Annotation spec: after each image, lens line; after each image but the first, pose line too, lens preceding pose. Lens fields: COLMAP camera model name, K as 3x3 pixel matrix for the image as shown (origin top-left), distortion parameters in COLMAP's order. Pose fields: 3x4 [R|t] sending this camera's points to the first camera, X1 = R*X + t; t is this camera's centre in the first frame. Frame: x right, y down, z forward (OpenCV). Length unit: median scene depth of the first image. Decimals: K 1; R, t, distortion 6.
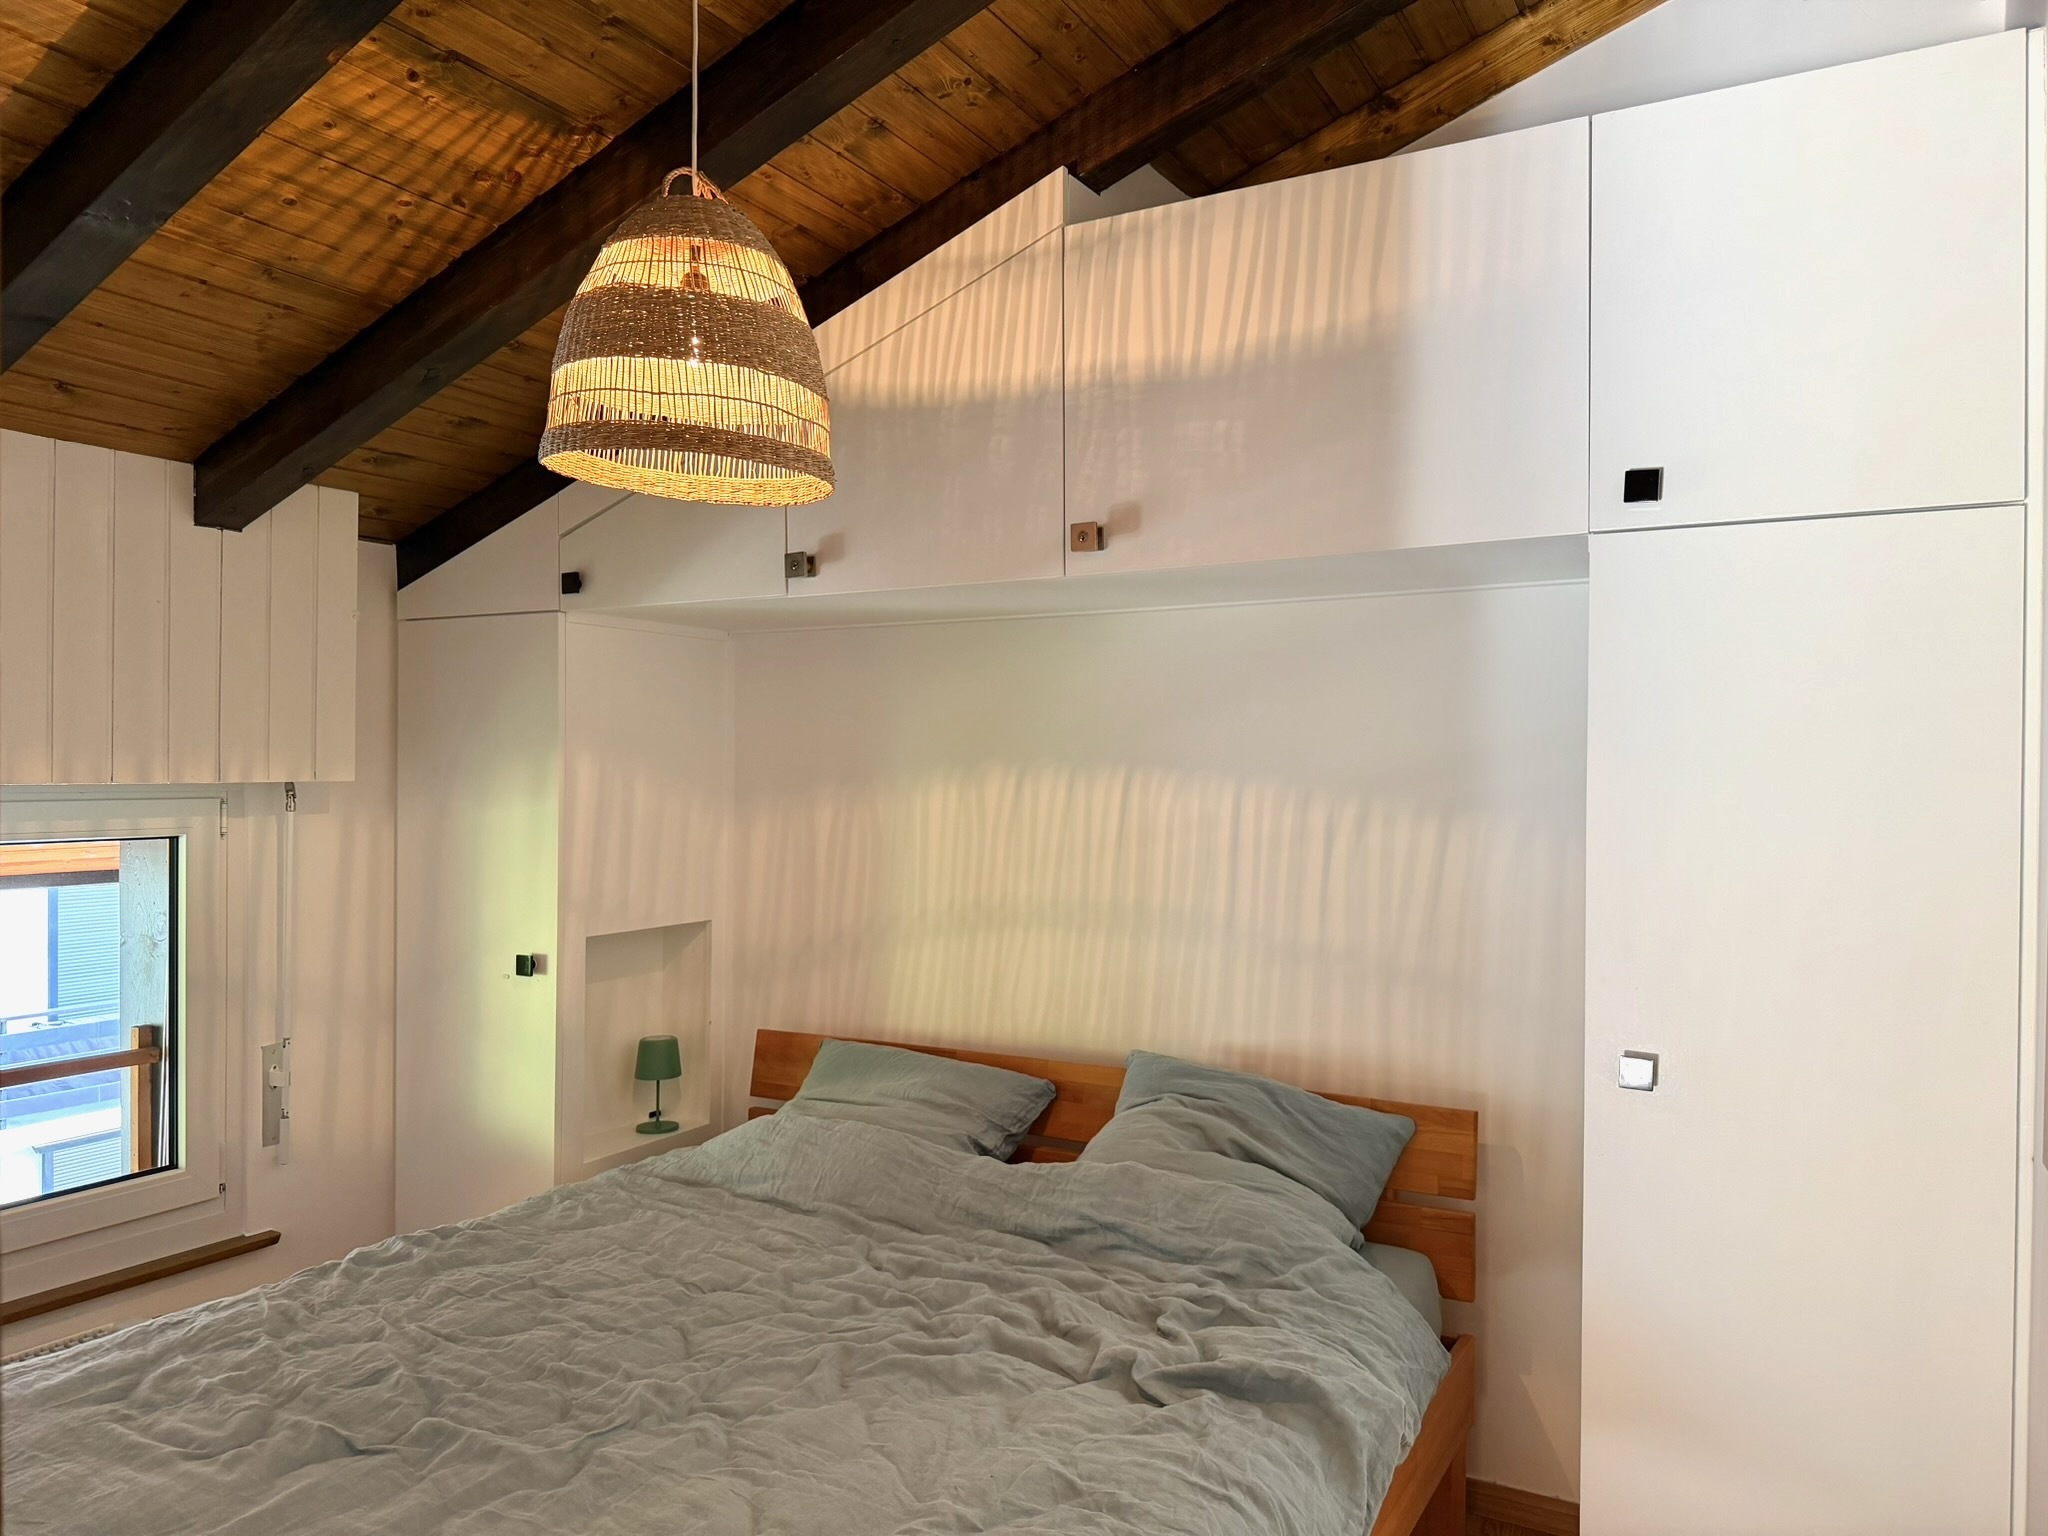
lens RADIAL K [[1431.7, 0, 1049.6], [0, 1431.7, 772.9], [0, 0, 1]] dist [0.048330, -0.052015]
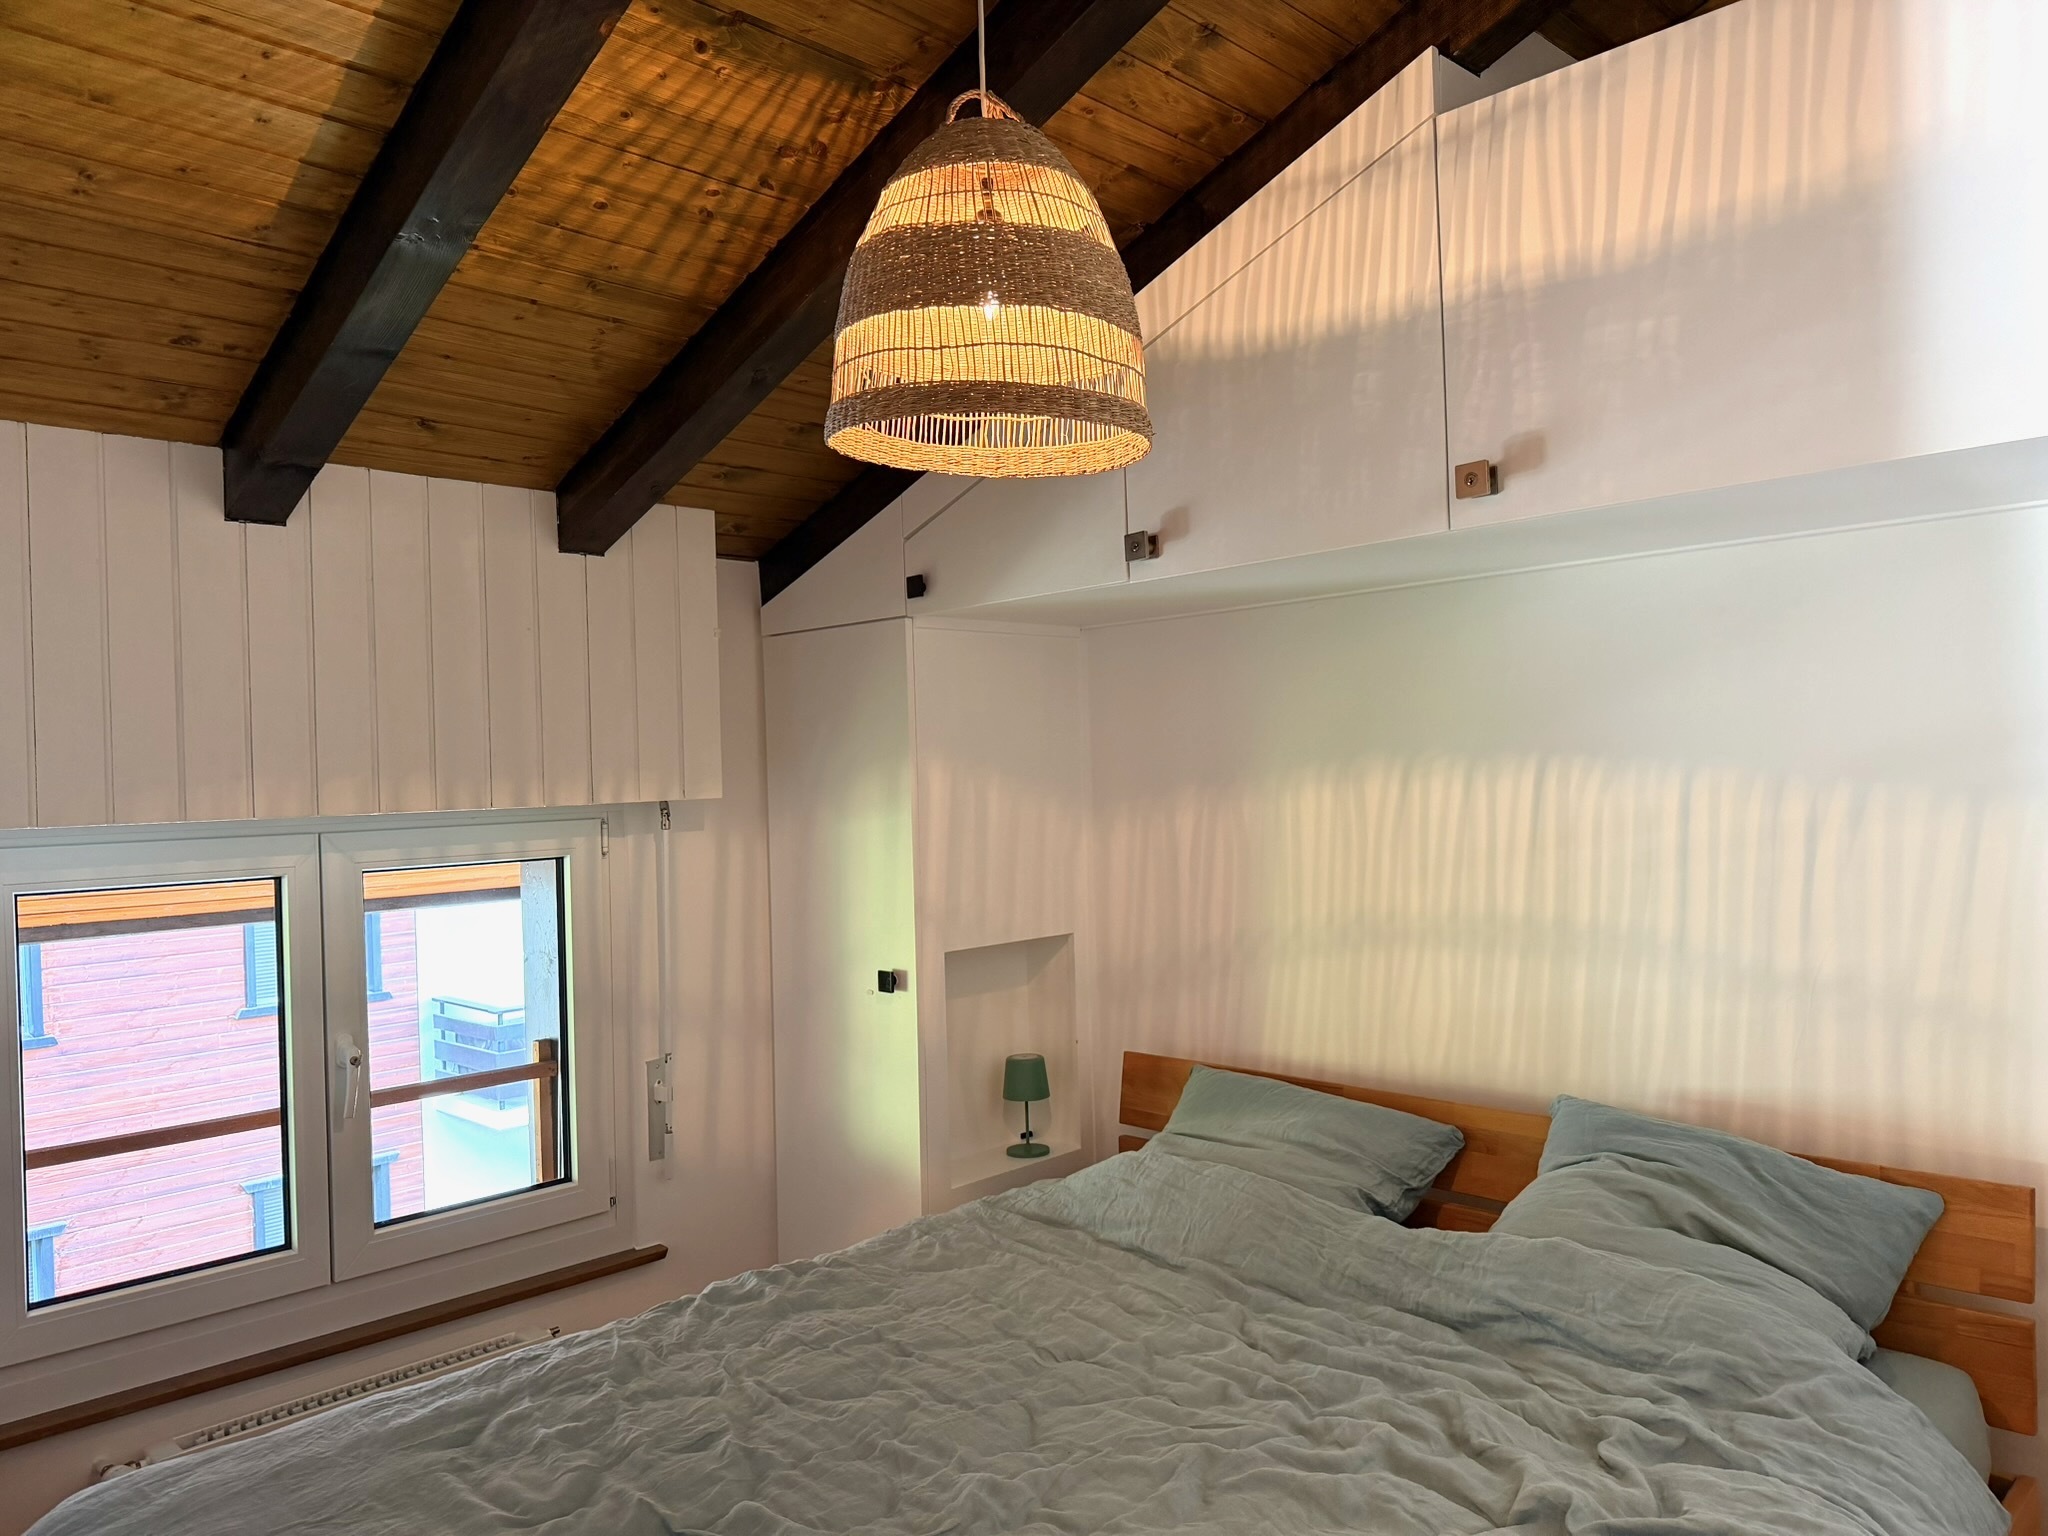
lens RADIAL K [[1438.0, 0, 1035.9], [0, 1438.0, 770.6], [0, 0, 1]] dist [0.091235, -0.141917]
pose [[0.959258, -0.033018, -0.280596, 0.013512], [0.033463, 0.999435, -0.003206, -0.003606], [0.280543, -0.006314, 0.959821, 0.128752]]
